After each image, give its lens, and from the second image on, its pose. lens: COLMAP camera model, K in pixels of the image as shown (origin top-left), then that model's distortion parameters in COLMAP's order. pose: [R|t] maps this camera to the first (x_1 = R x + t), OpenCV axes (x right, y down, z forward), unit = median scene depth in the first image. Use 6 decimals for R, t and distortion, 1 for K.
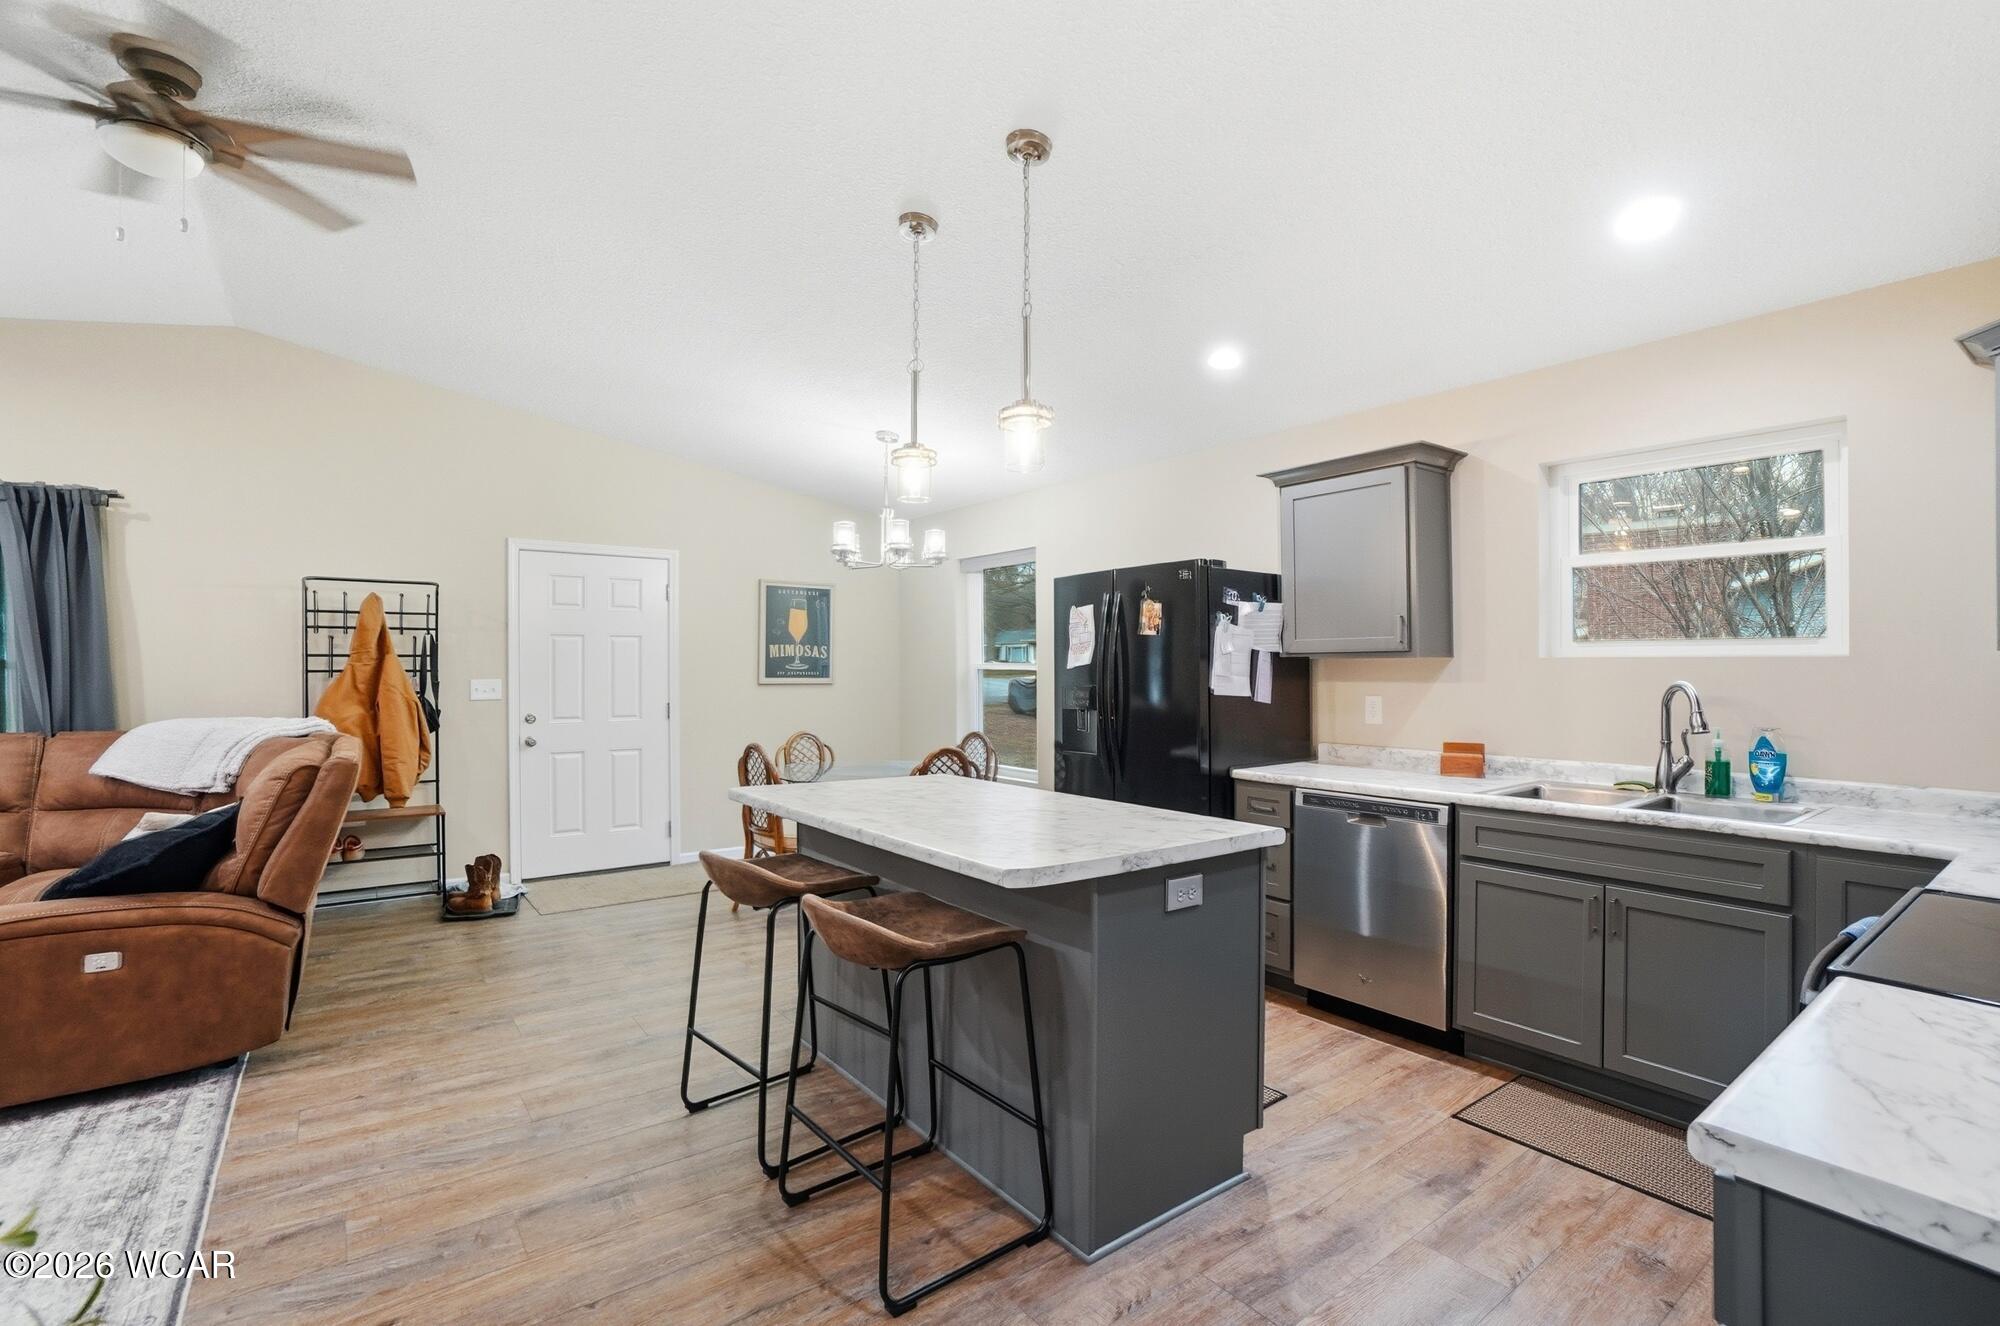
lens RADIAL K [[910.7, 0, 1000.0], [0, 910.7, 663.0], [0, 0, 1]] dist [-0.040576, 0.000550]
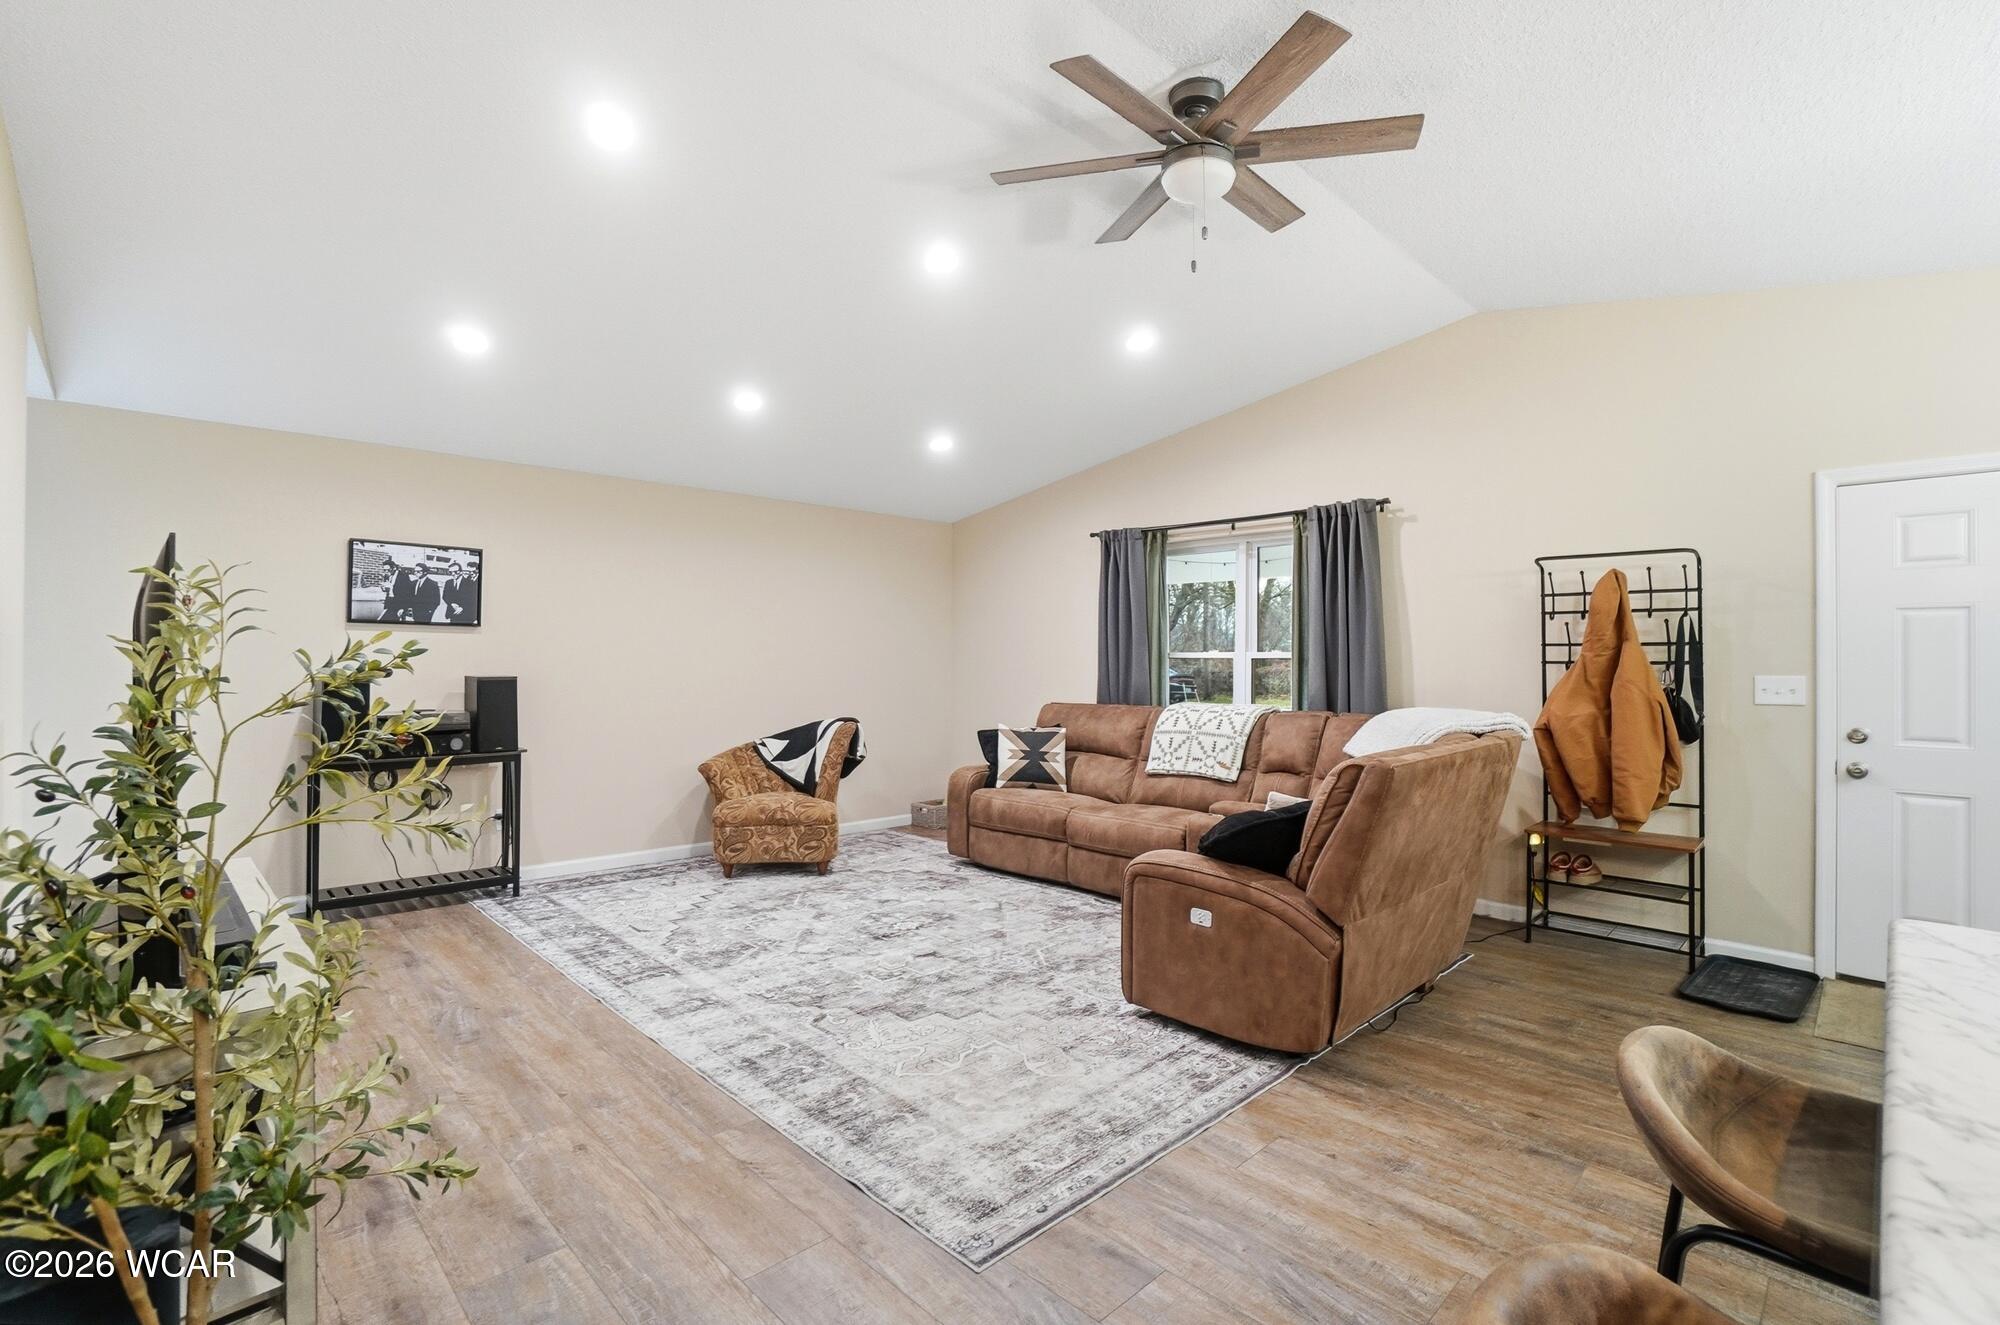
lens RADIAL K [[910.7, 0, 1000.0], [0, 910.7, 662.5], [0, 0, 1]] dist [-0.040576, 0.000550]
pose [[0.113843, 0.004490, -0.993489, 0.059441], [0.000844, 0.999989, 0.004616, 0.004503], [0.993498, -0.001364, 0.113838, 0.347162]]
